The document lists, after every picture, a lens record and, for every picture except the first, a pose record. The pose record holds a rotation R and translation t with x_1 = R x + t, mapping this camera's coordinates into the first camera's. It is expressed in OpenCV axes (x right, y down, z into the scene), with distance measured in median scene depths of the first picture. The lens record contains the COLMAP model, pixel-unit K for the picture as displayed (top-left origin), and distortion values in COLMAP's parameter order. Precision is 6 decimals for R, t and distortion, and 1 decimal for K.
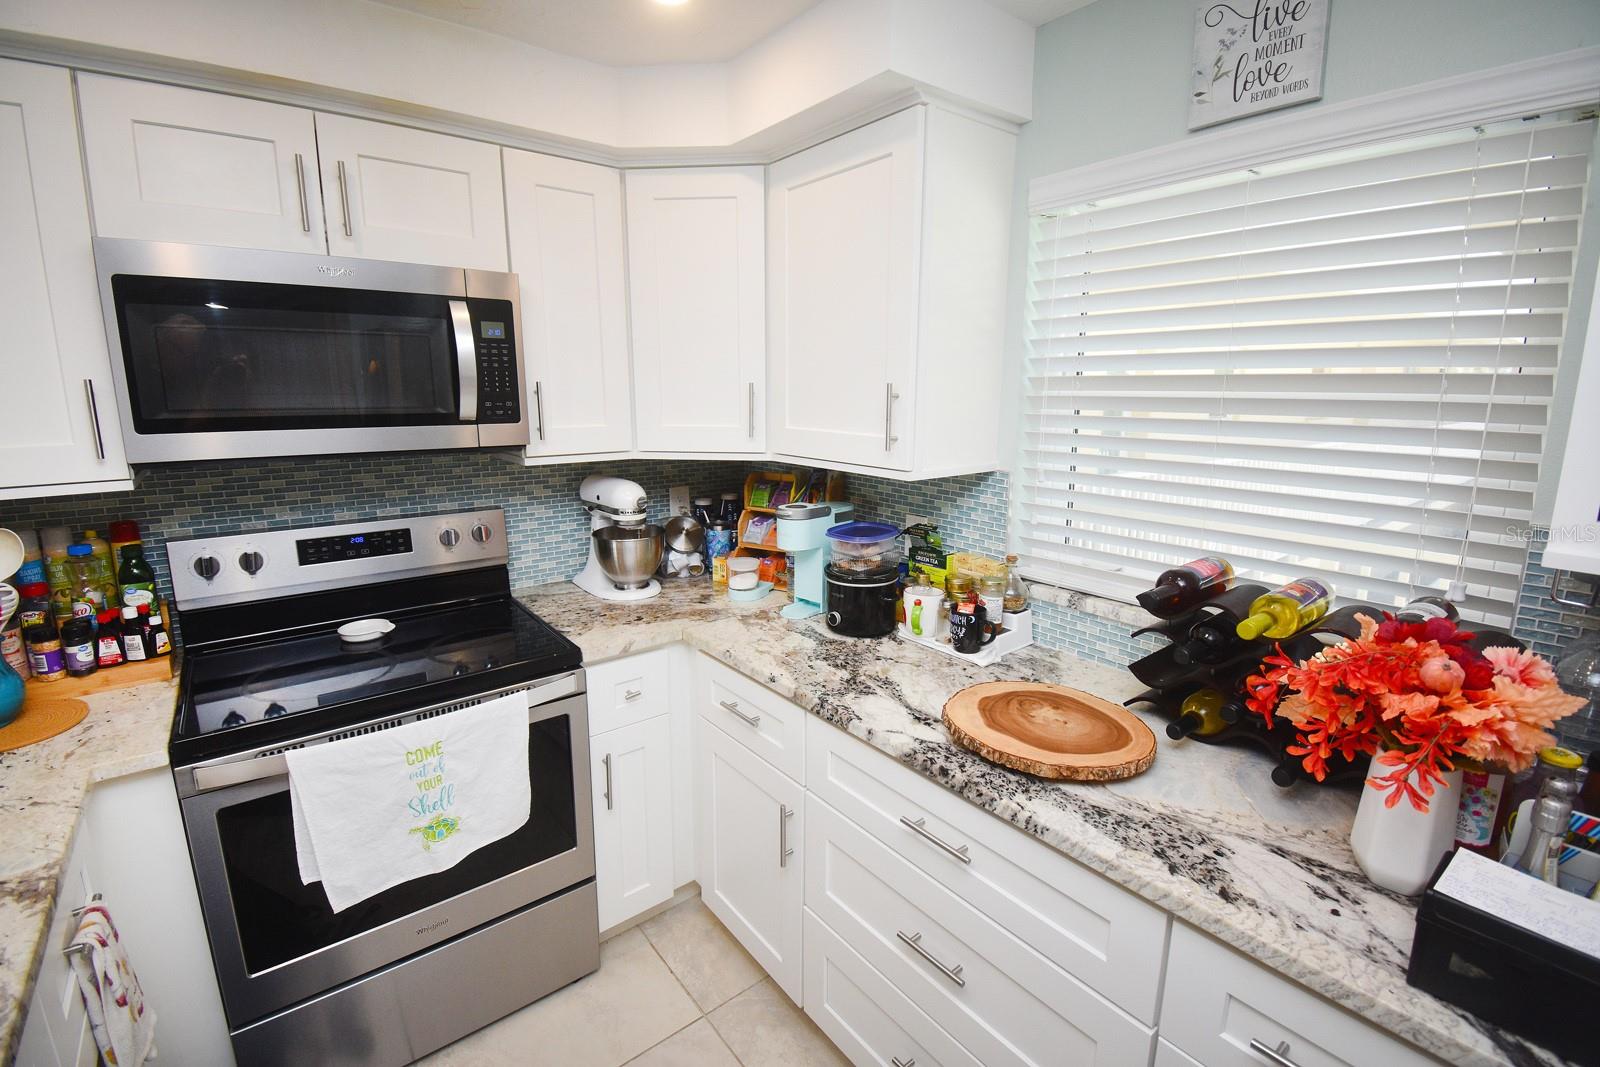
lens RADIAL K [[702.1, 0, 808.7], [0, 702.1, 526.3], [0, 0, 1]] dist [0.013101, -0.018874]
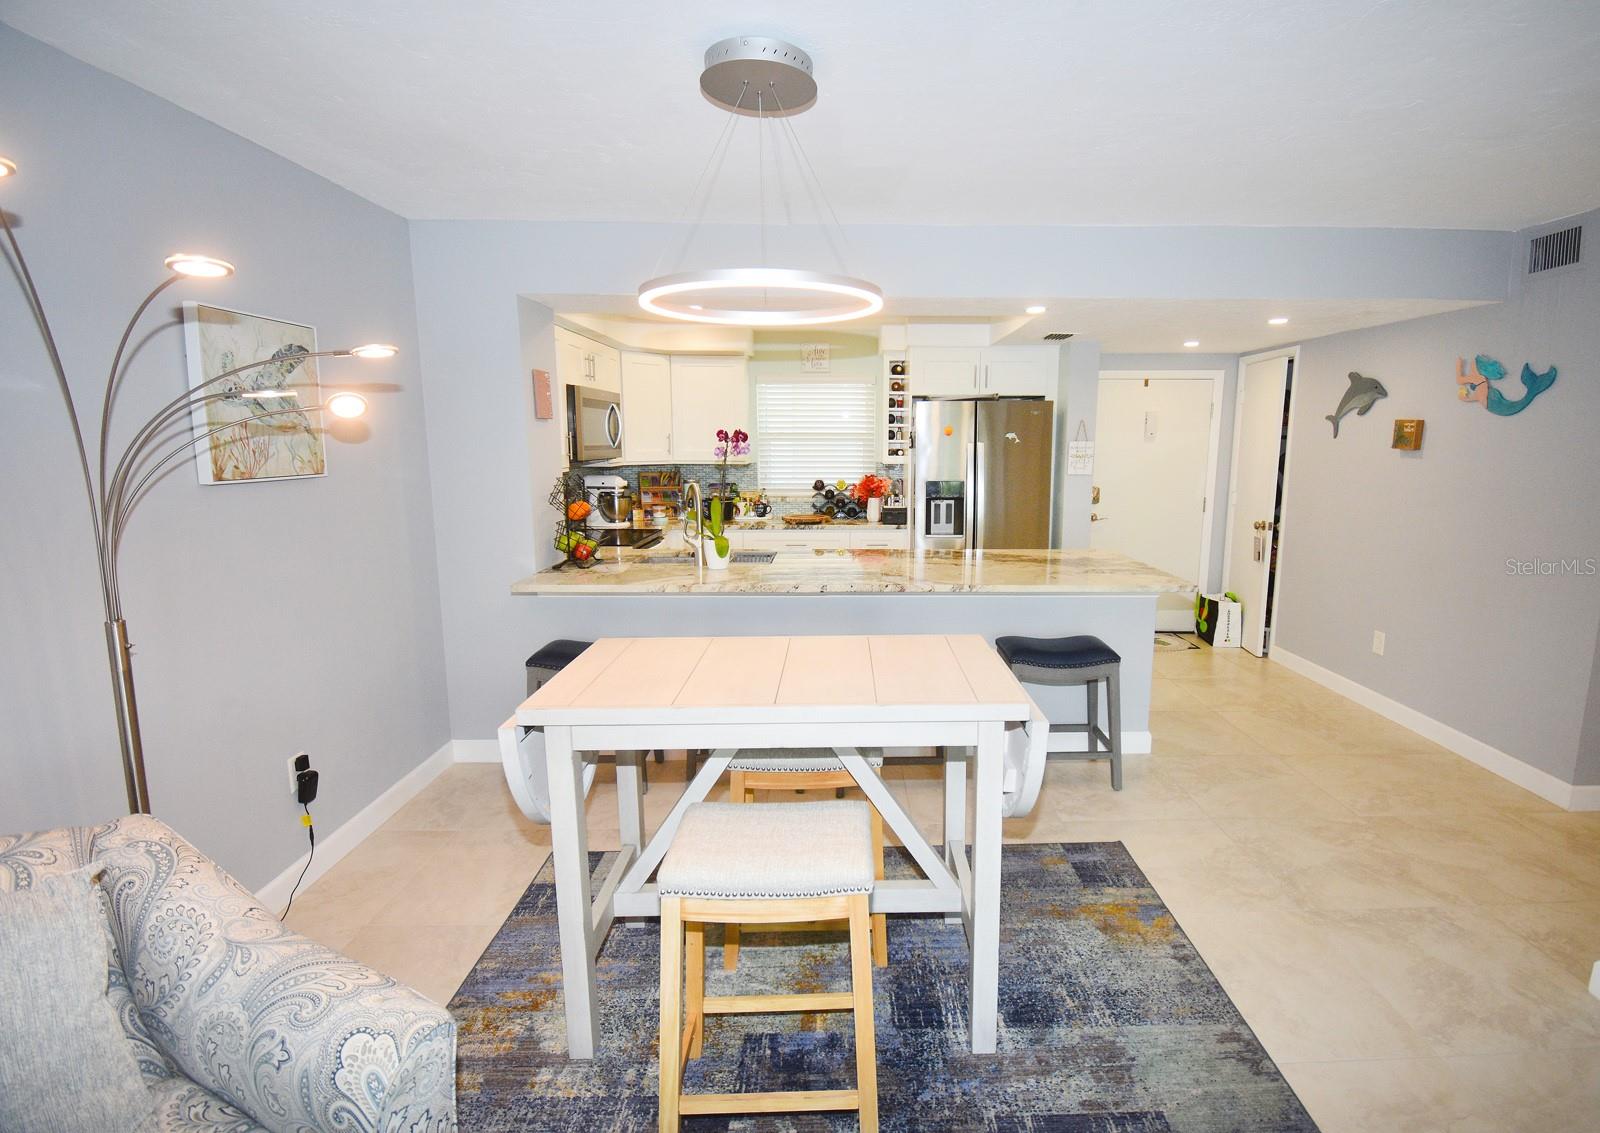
lens RADIAL K [[761.5, 0, 849.6], [0, 761.5, 551.5], [0, 0, 1]] dist [0.004888, -0.001443]
pose [[0.614511, -0.117881, 0.780052, -2.182567], [0.155268, 0.987506, 0.026914, 0.290141], [-0.773478, 0.104578, 0.625136, -1.419322]]
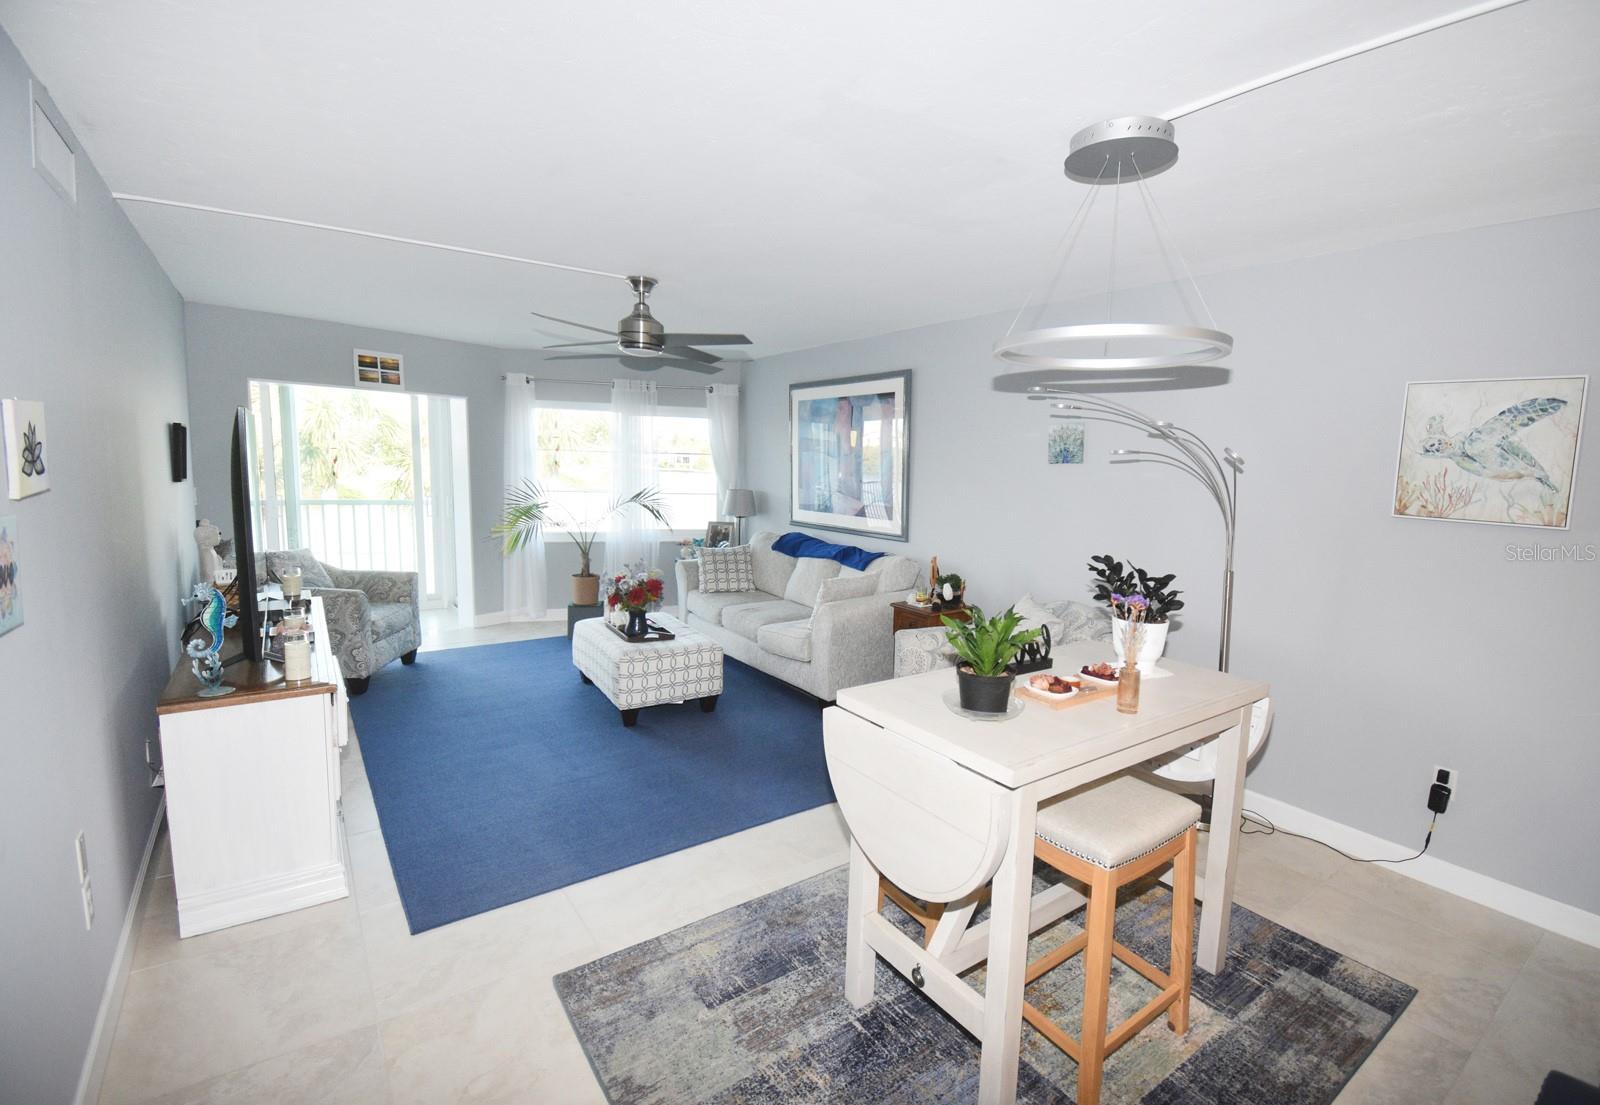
lens RADIAL K [[753.7, 0, 832.0], [0, 753.7, 539.1], [0, 0, 1]] dist [-0.005513, -0.008292]
pose [[-0.039954, 0.112154, -0.992887, -0.122470], [-0.227317, 0.966605, 0.118332, 0.184957], [0.973001, 0.230428, -0.013125, -0.999213]]
